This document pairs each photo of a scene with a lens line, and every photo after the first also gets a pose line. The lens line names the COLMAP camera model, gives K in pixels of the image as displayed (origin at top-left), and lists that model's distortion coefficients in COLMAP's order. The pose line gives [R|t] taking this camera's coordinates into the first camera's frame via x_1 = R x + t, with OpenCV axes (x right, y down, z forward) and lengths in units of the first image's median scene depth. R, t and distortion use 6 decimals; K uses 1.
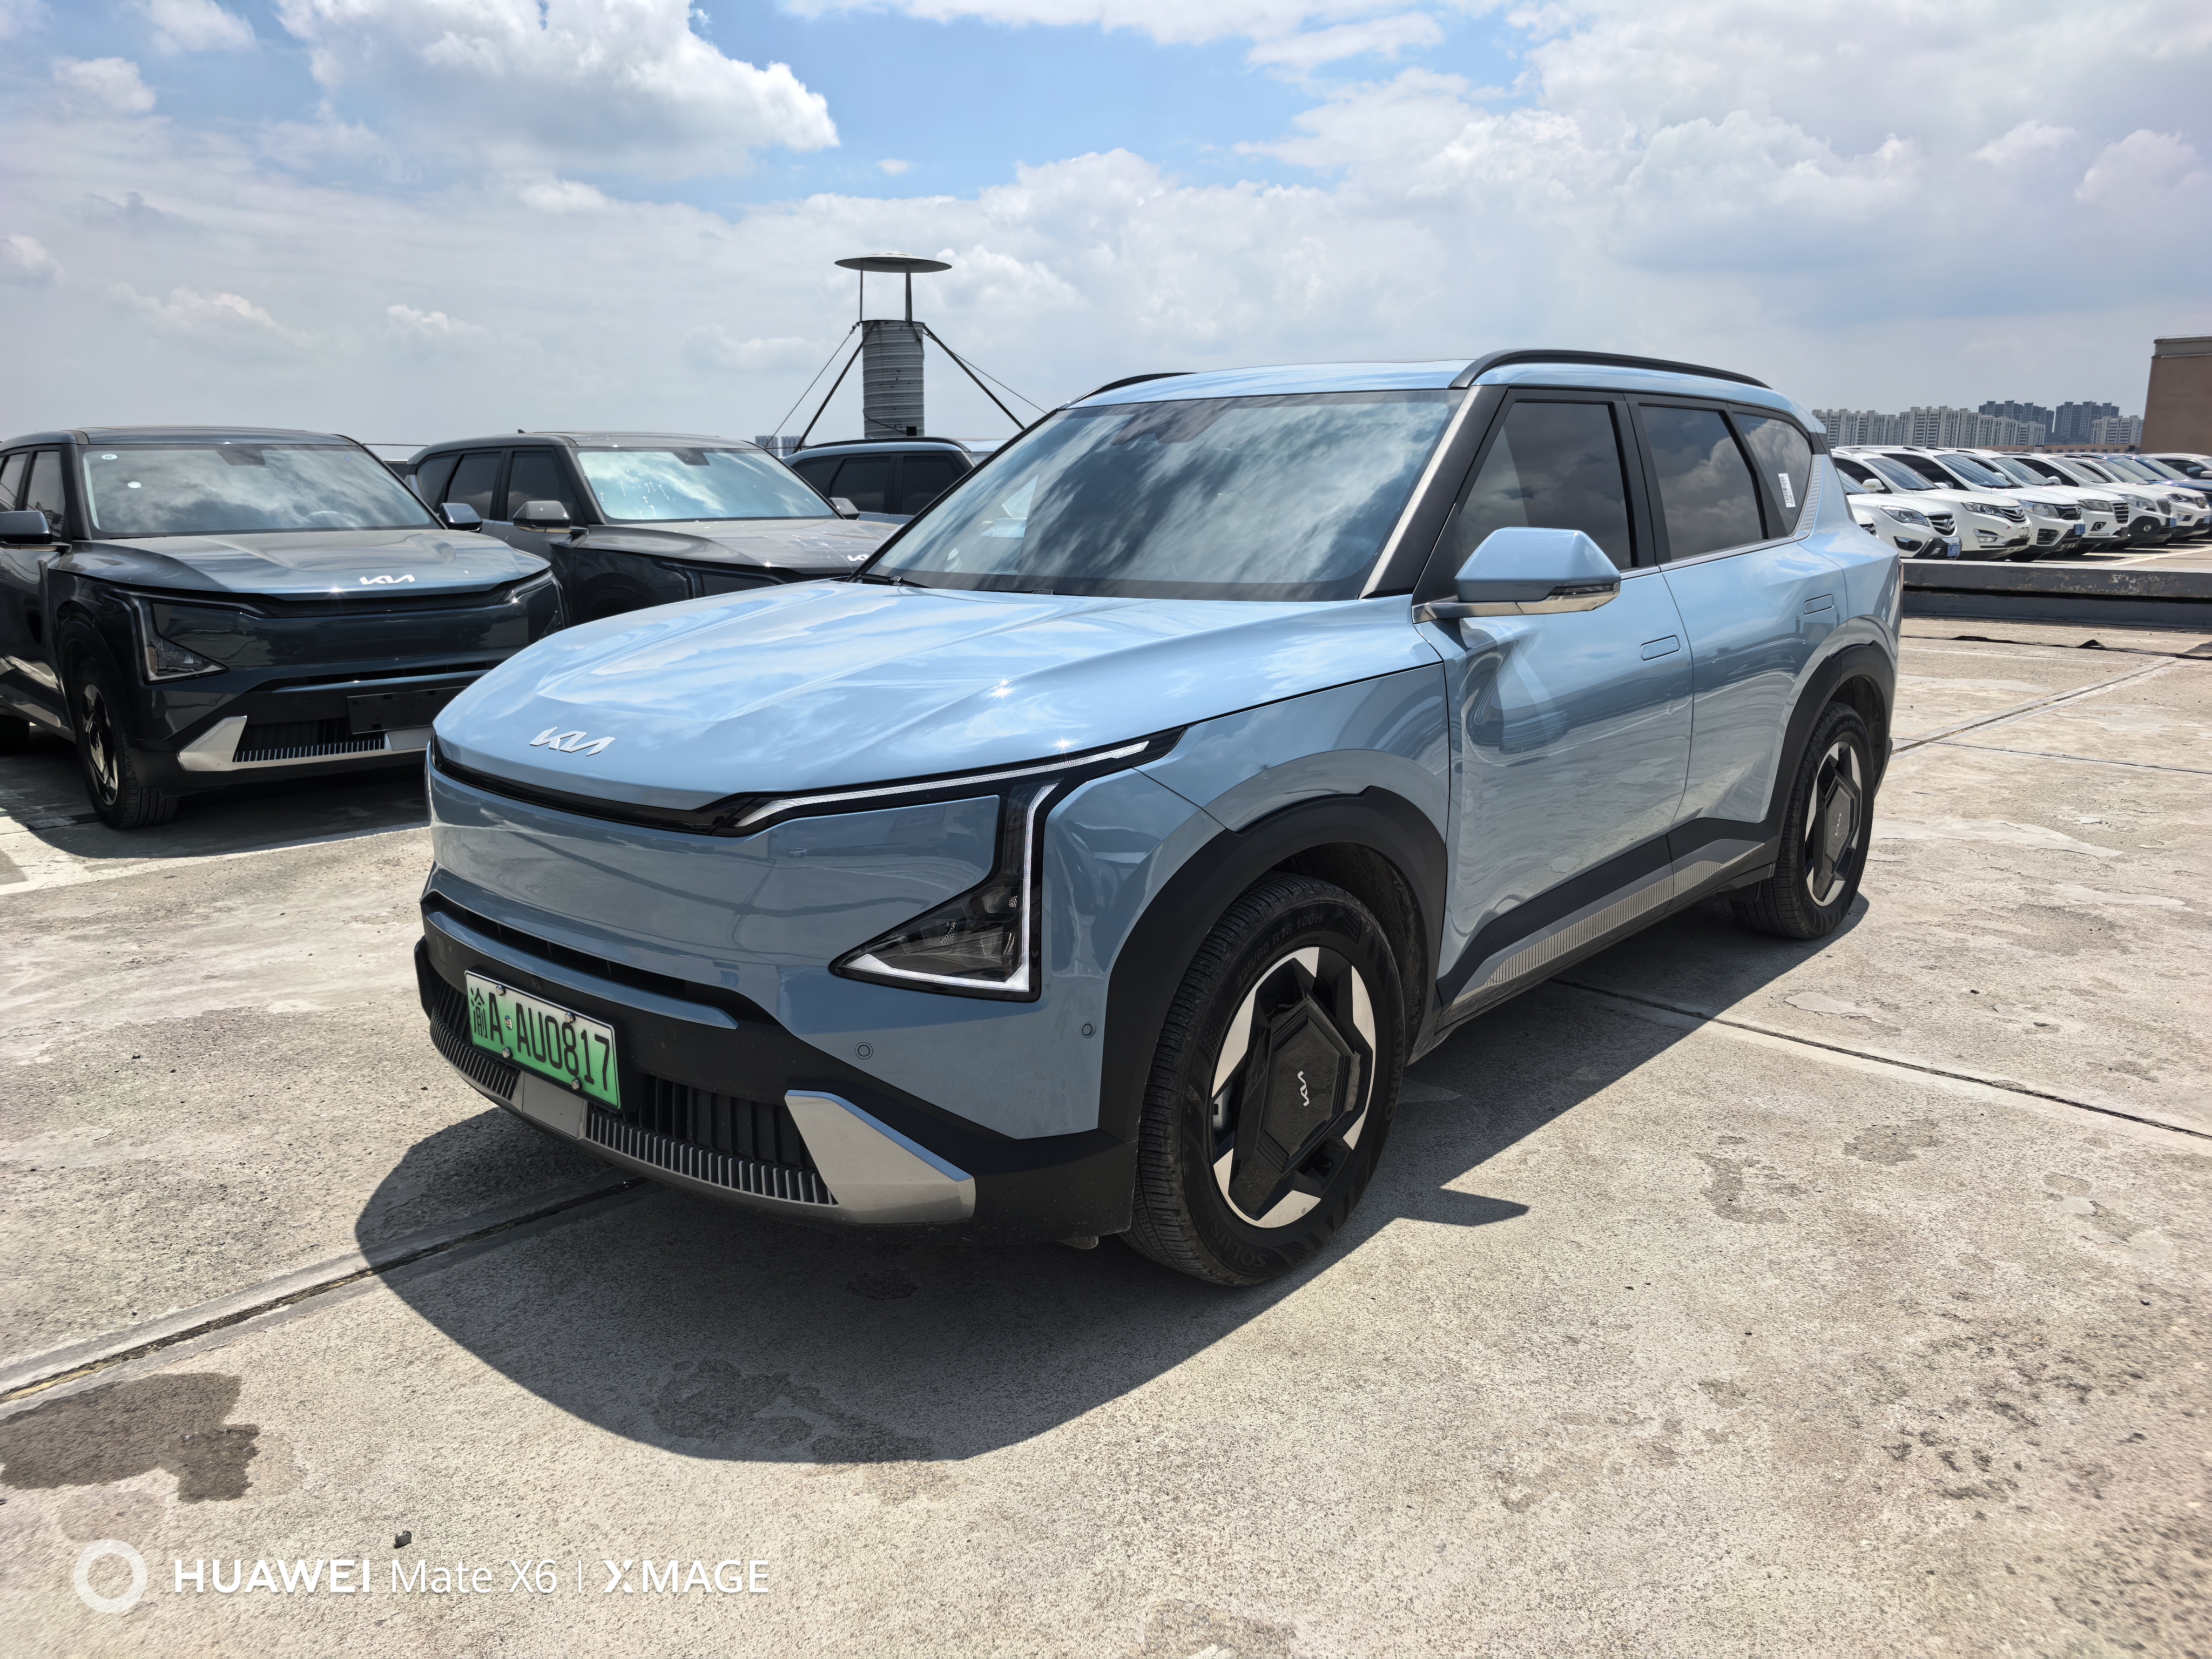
lens RADIAL K [[1597.2, 0, 1100.4], [0, 1597.2, 807.7], [0, 0, 1]] dist [0.002450, -0.006800]
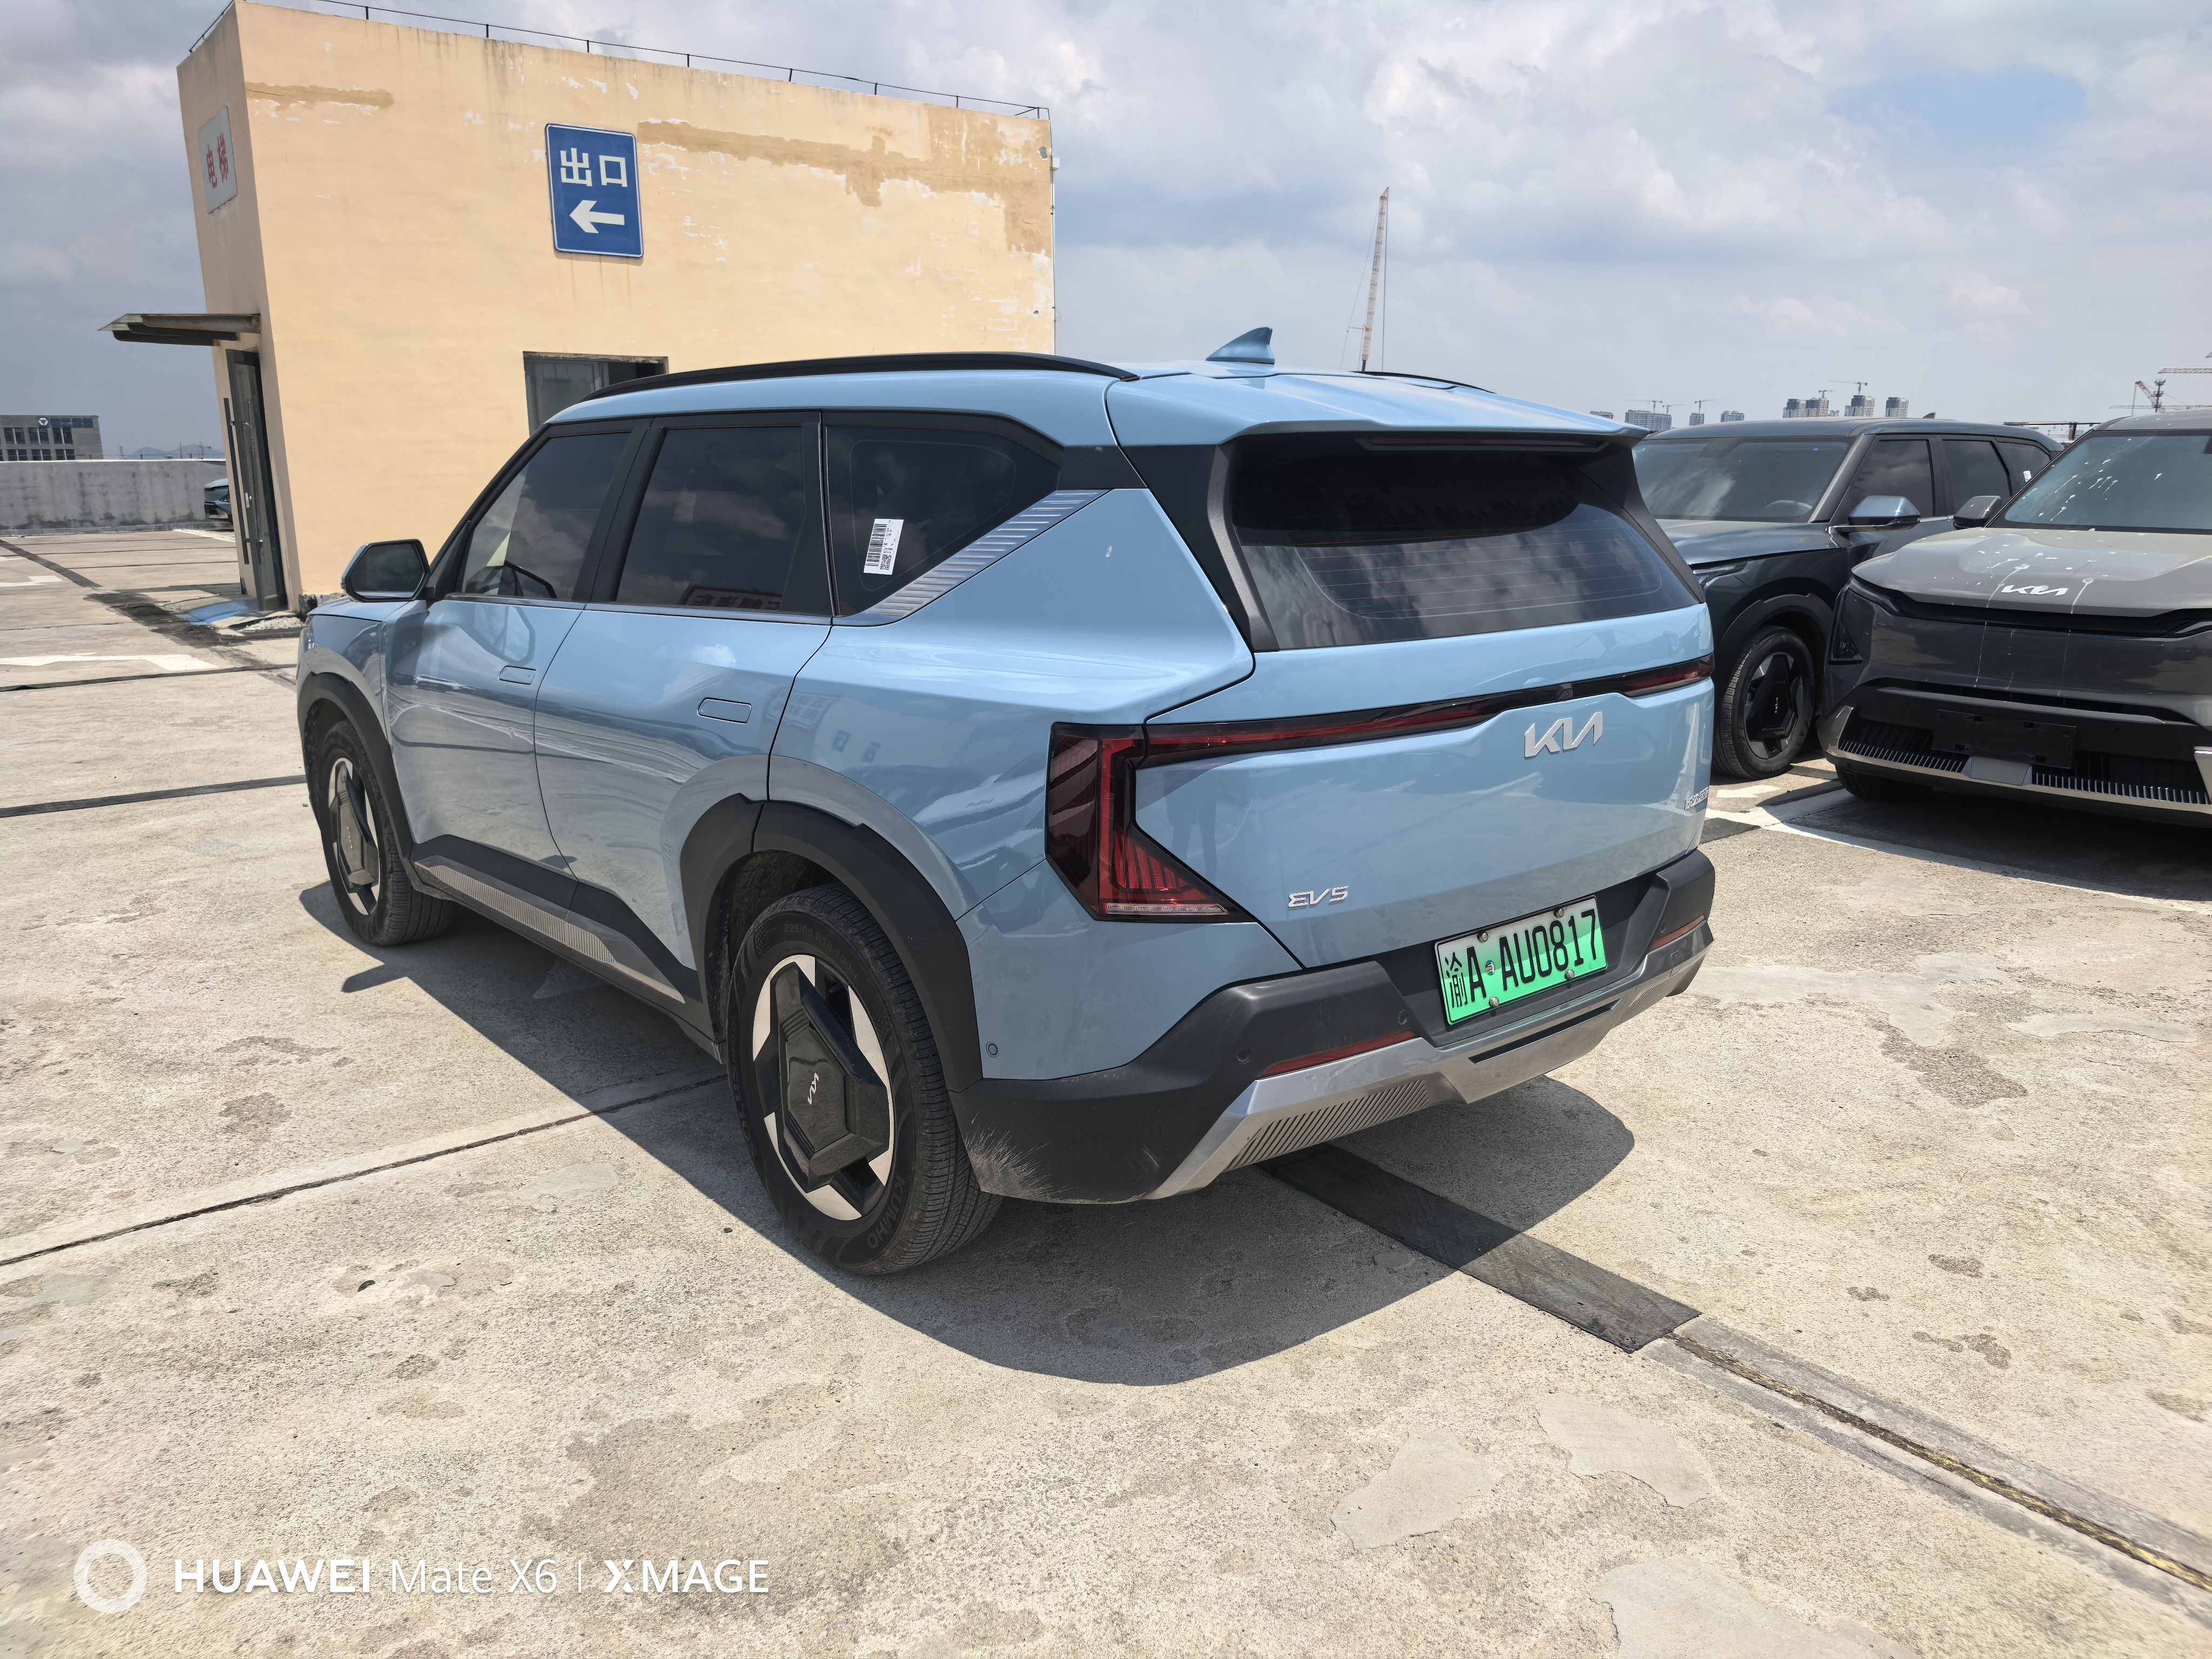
lens RADIAL K [[1596.5, 0, 1109.0], [0, 1596.5, 824.6], [0, 0, 1]] dist [0.019336, -0.027340]
pose [[-0.118894, 0.230375, -0.965811, 1.887972], [-0.194920, 0.948368, 0.250209, -0.485435], [0.973586, 0.218004, -0.067850, 2.093014]]
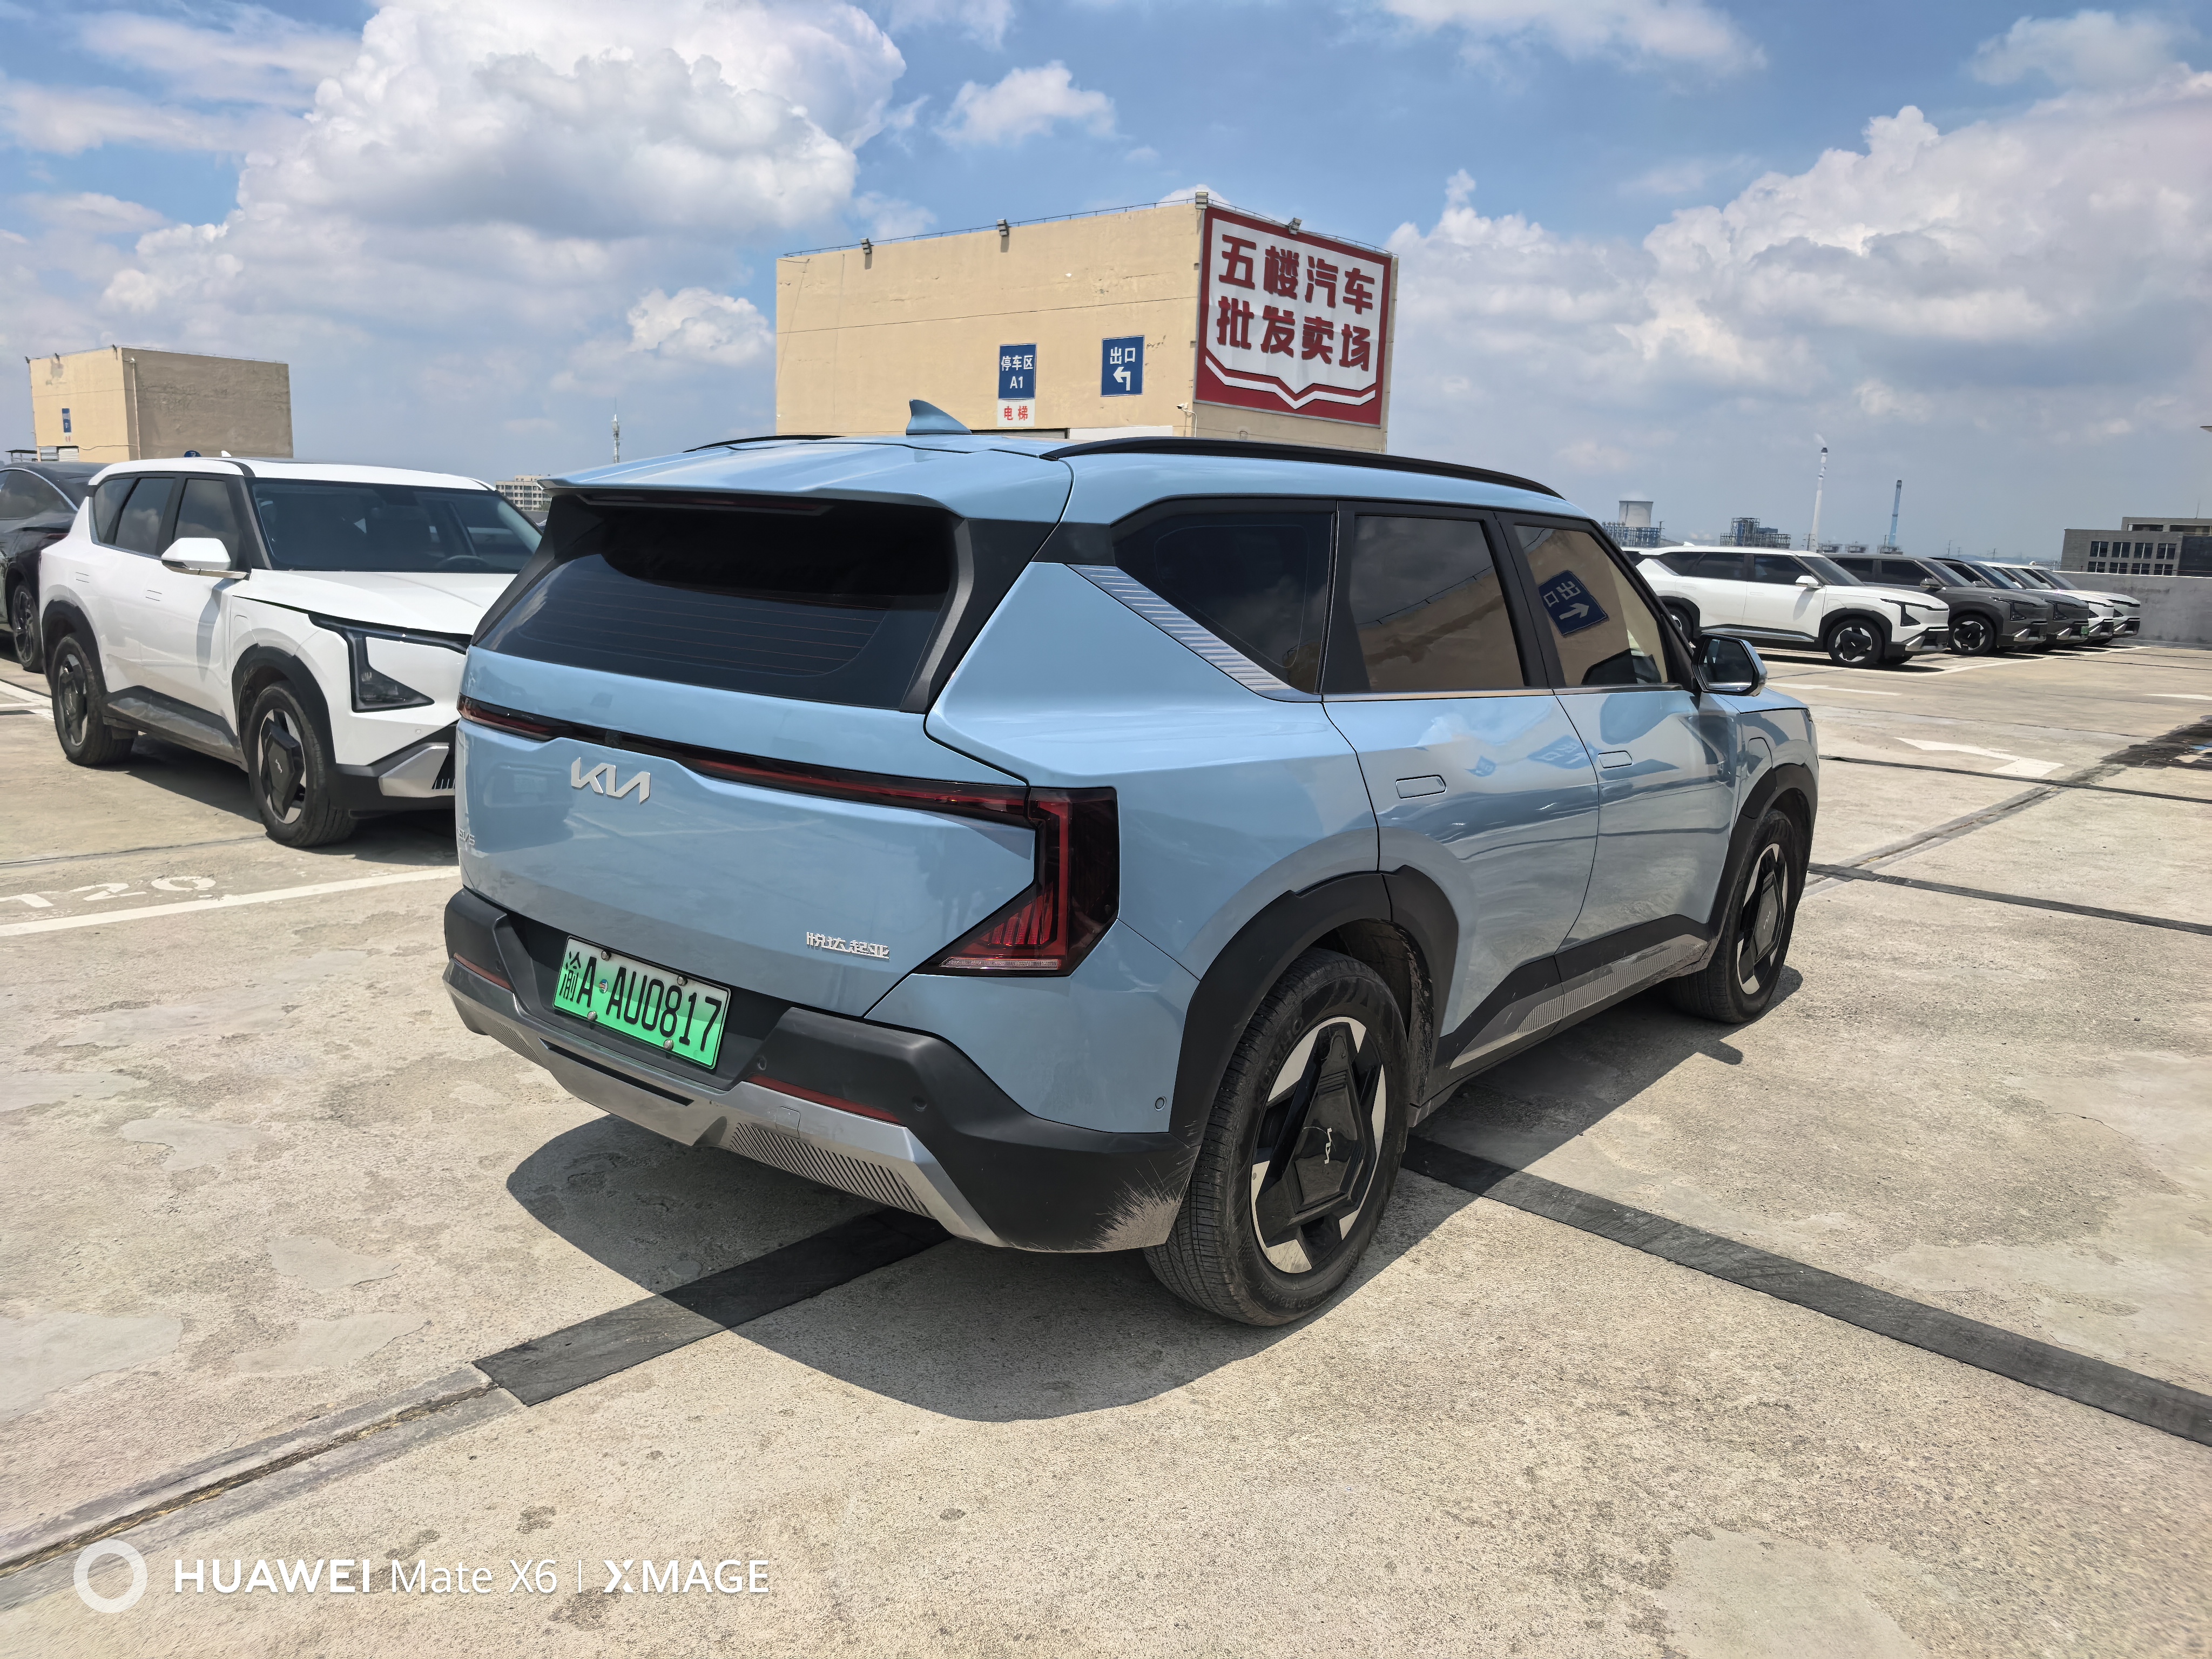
lens RADIAL K [[1596.5, 0, 1109.0], [0, 1596.5, 824.6], [0, 0, 1]] dist [0.019336, -0.027340]
pose [[-0.997475, -0.023620, -0.066969, 0.571544], [-0.047129, 0.925619, 0.375510, -0.727542], [0.053118, 0.377718, -0.924396, 3.314537]]
